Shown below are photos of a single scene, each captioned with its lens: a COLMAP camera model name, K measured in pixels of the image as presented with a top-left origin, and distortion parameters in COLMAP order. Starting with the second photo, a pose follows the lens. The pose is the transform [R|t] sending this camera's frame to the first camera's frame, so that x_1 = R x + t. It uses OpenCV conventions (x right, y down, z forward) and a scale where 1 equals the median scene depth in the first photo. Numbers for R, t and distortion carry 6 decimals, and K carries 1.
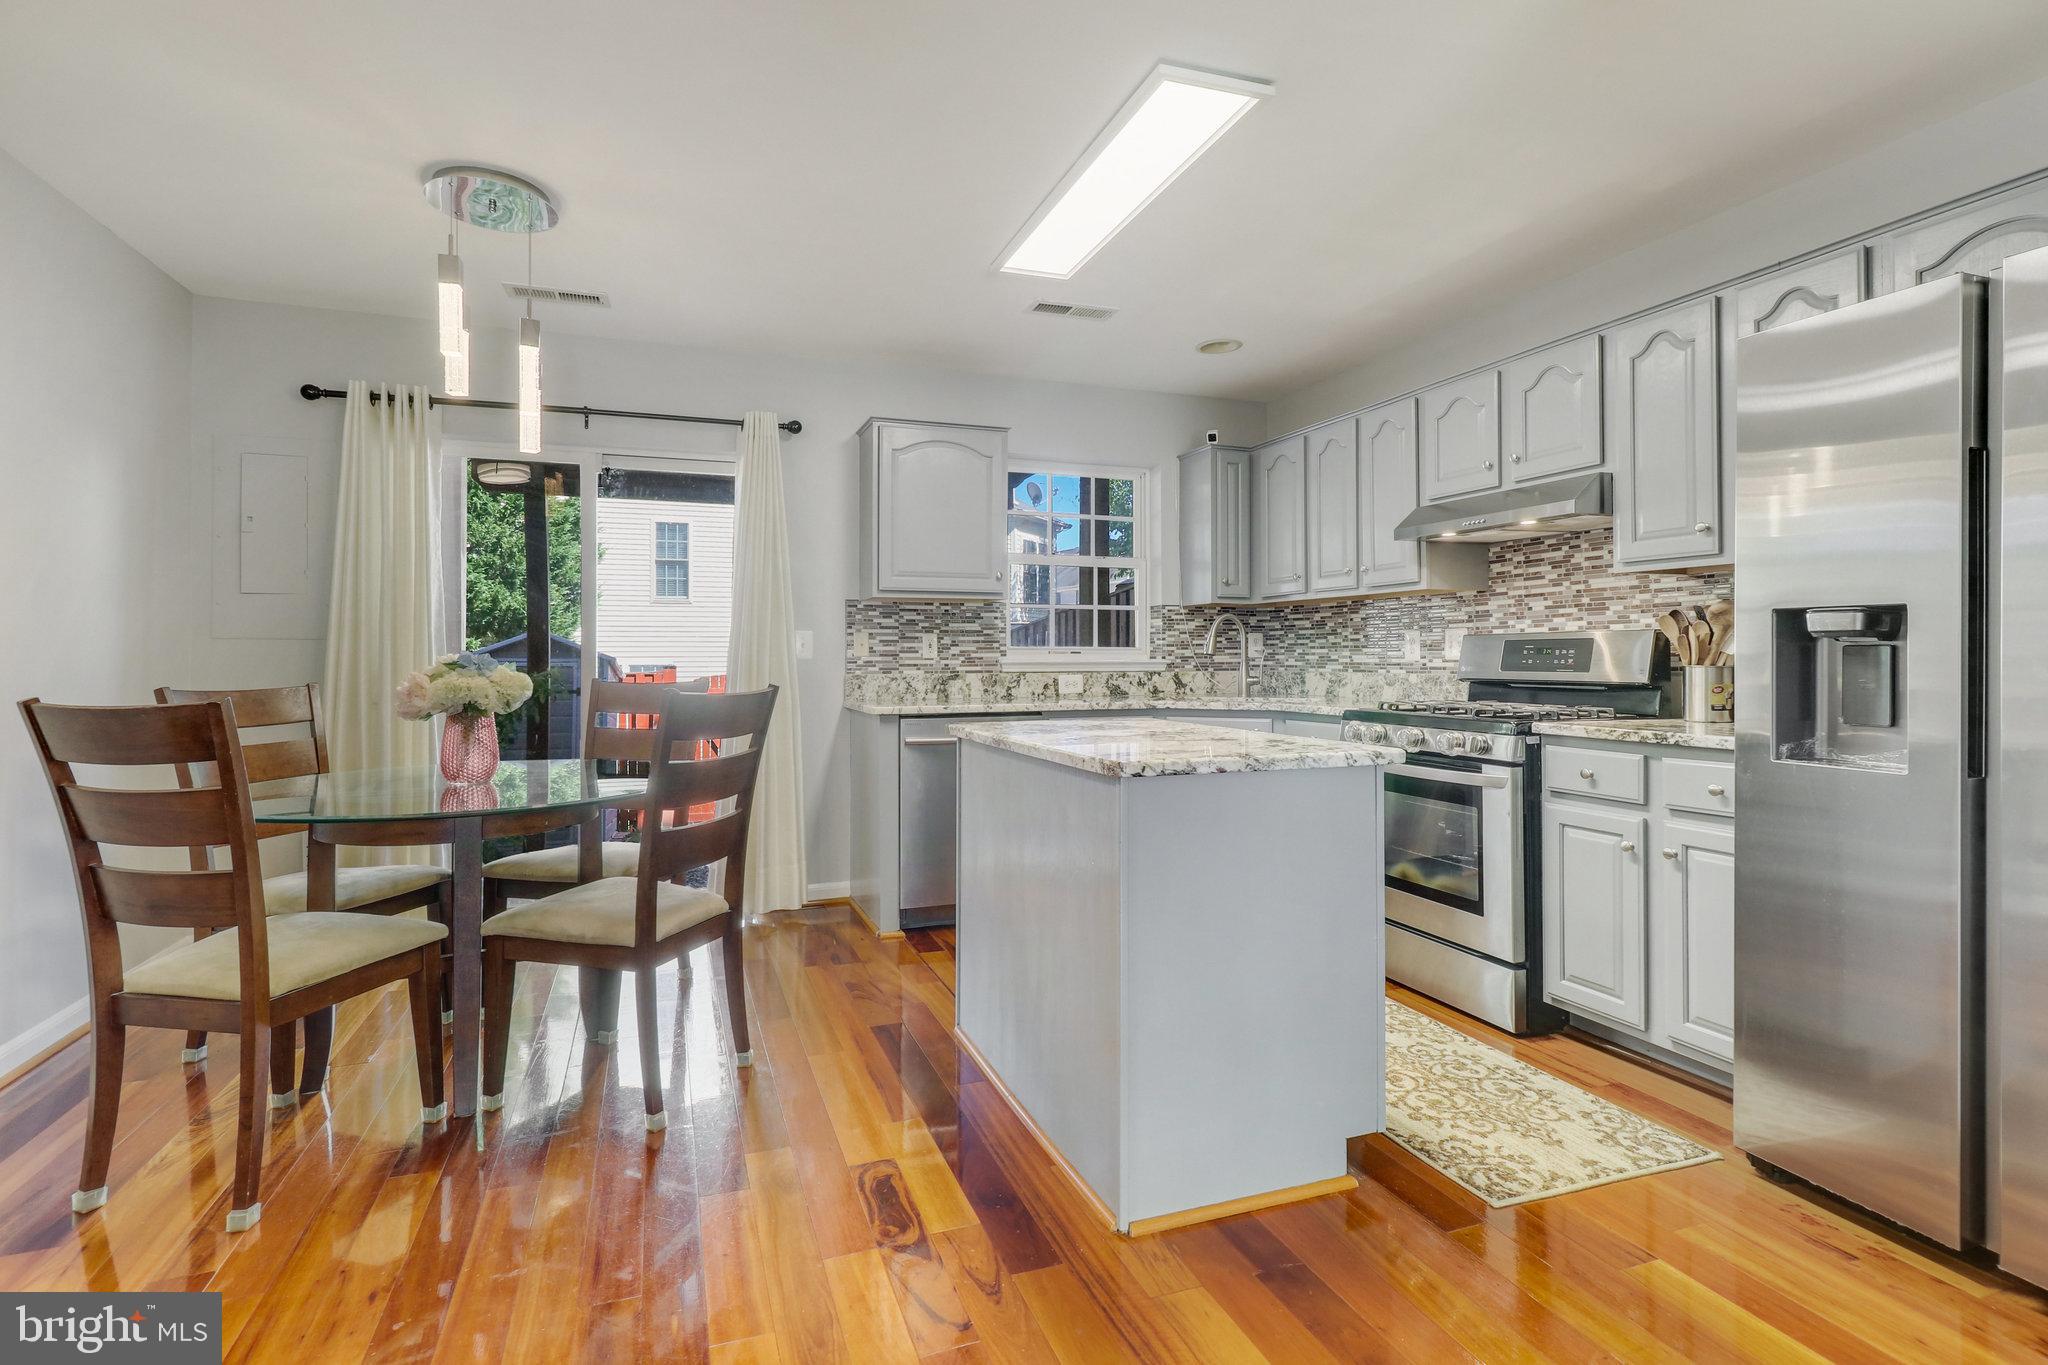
lens RADIAL K [[968.0, 0, 1004.4], [0, 968.0, 651.7], [0, 0, 1]] dist [-0.001288, -0.000434]
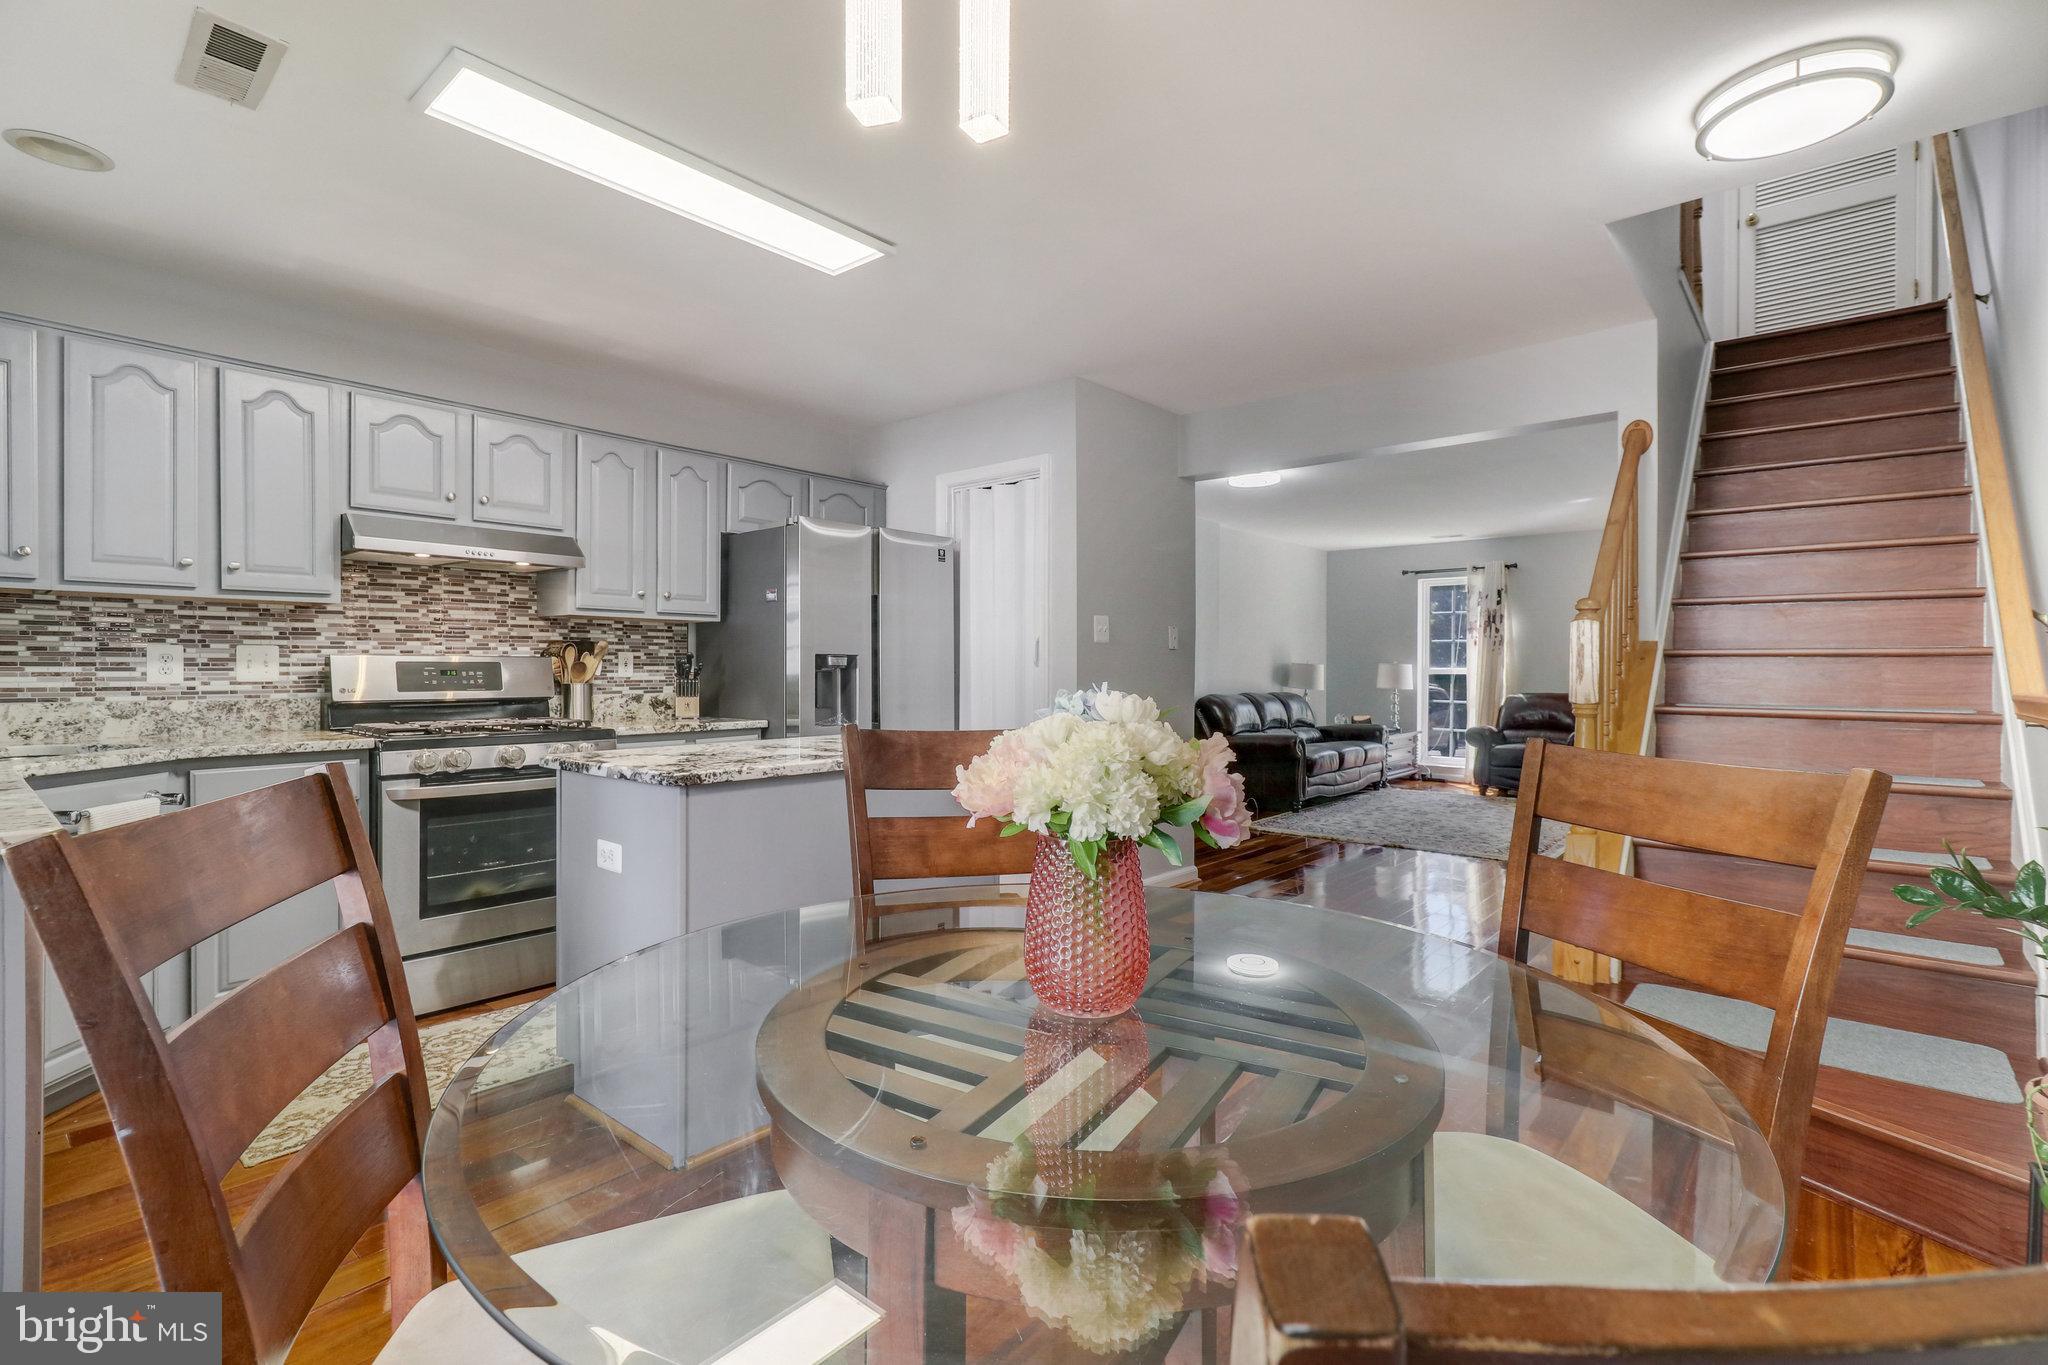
lens RADIAL K [[941.6, 0, 1020.6], [0, 941.6, 672.0], [0, 0, 1]] dist [0.001800, -0.000331]
pose [[-0.493794, -0.000775, 0.869579, -0.651841], [-0.005111, 0.999985, -0.002011, -0.002272], [-0.869564, -0.005438, -0.493791, 0.893073]]
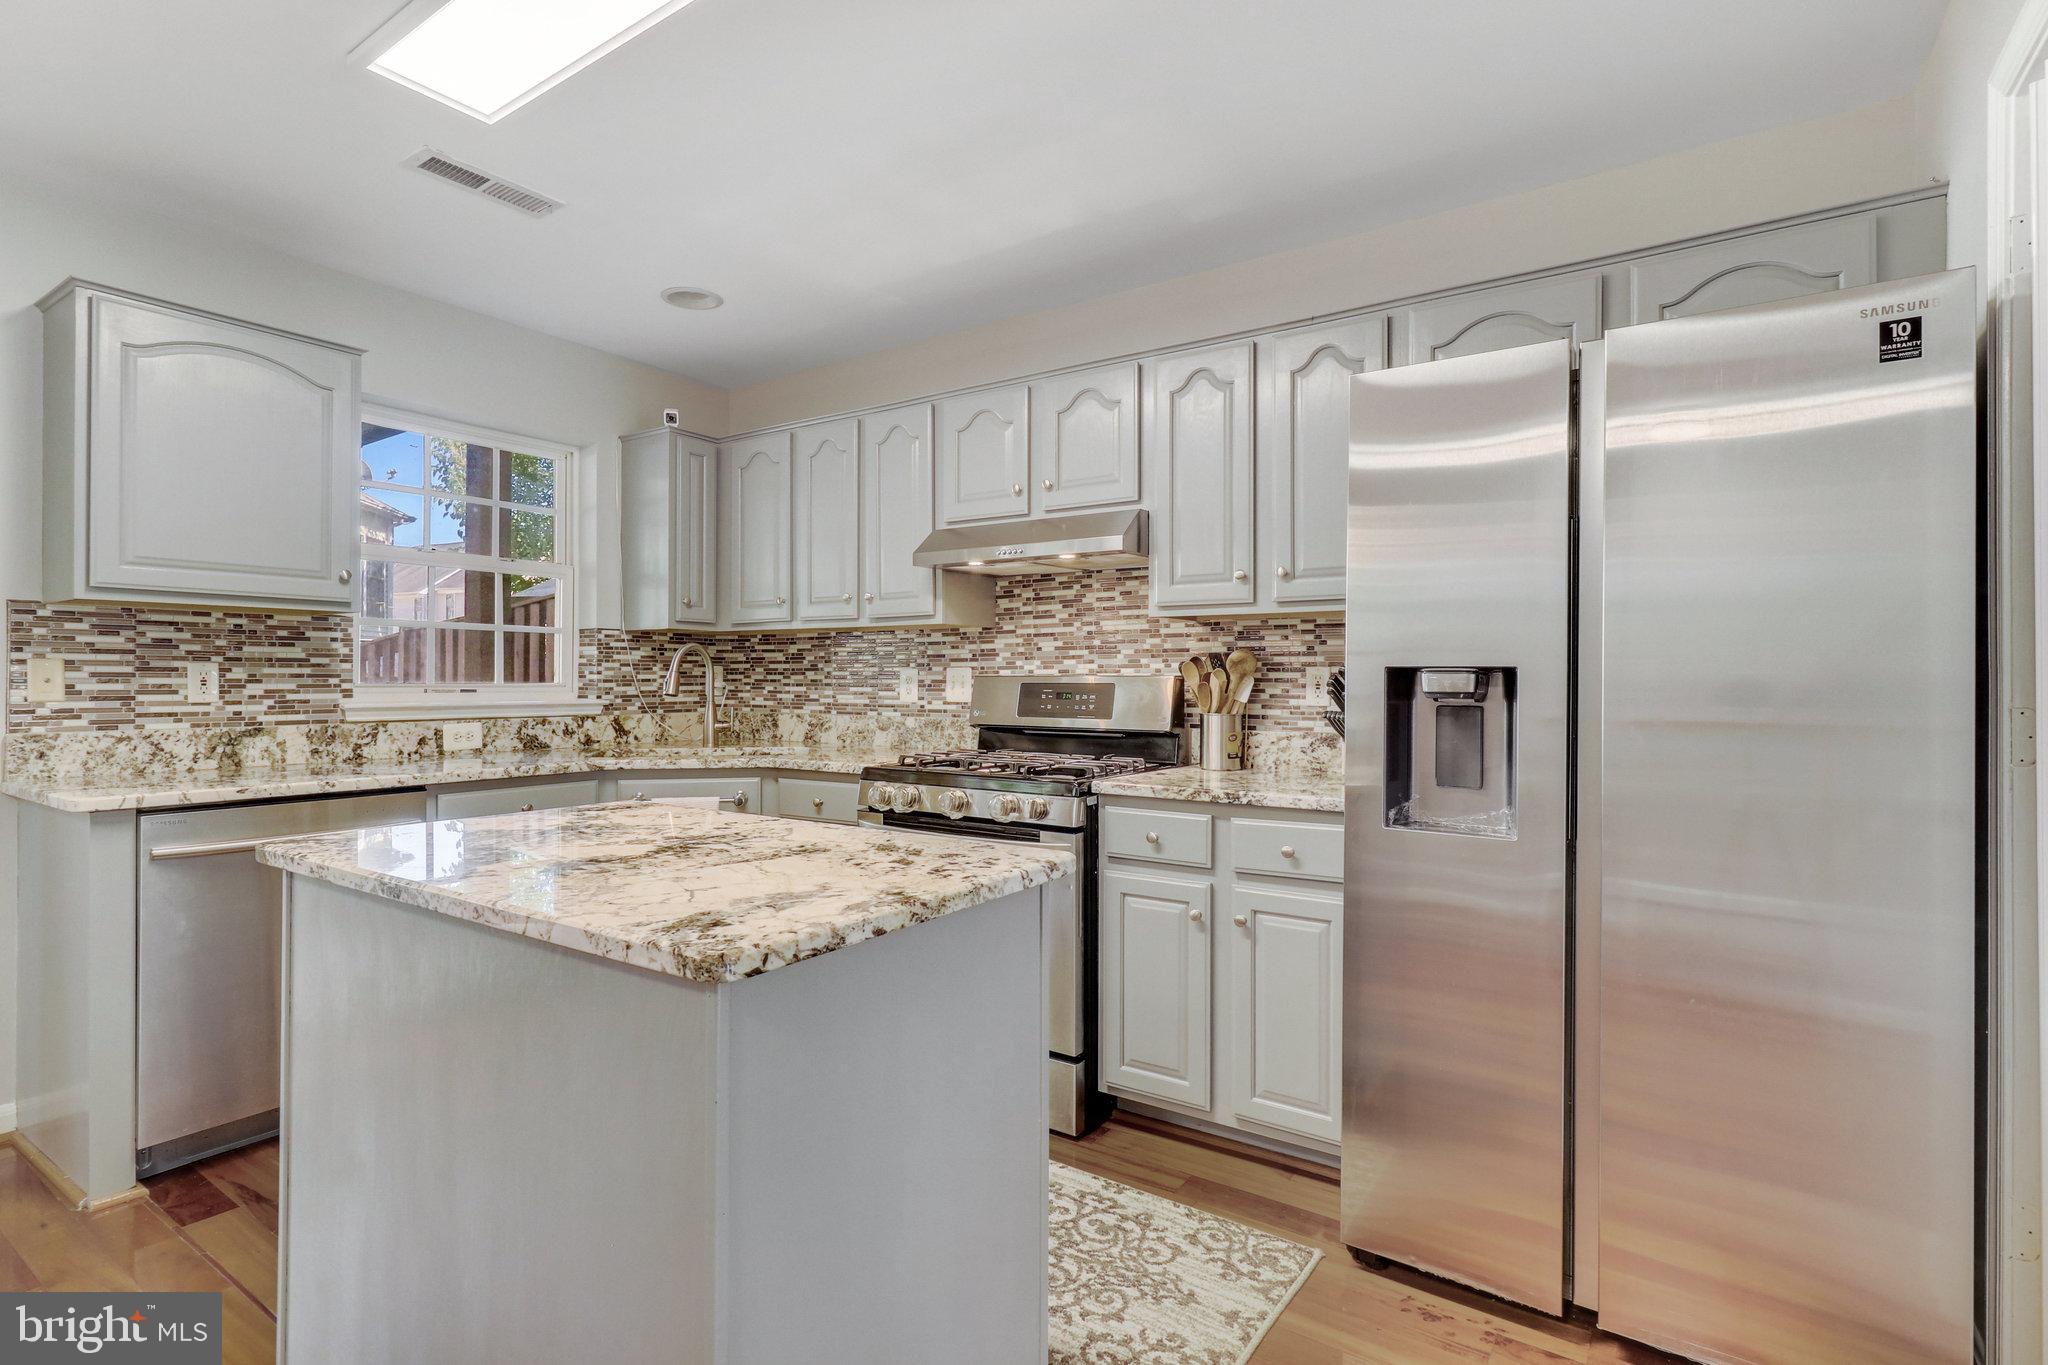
lens RADIAL K [[979.3, 0, 1021.2], [0, 979.3, 679.2], [0, 0, 1]] dist [0.001015, 0.000187]
pose [[0.807992, 0.005212, 0.589170, -0.029952], [-0.008438, 0.999961, 0.002727, -0.017472], [-0.589132, -0.007175, 0.808005, 0.241425]]
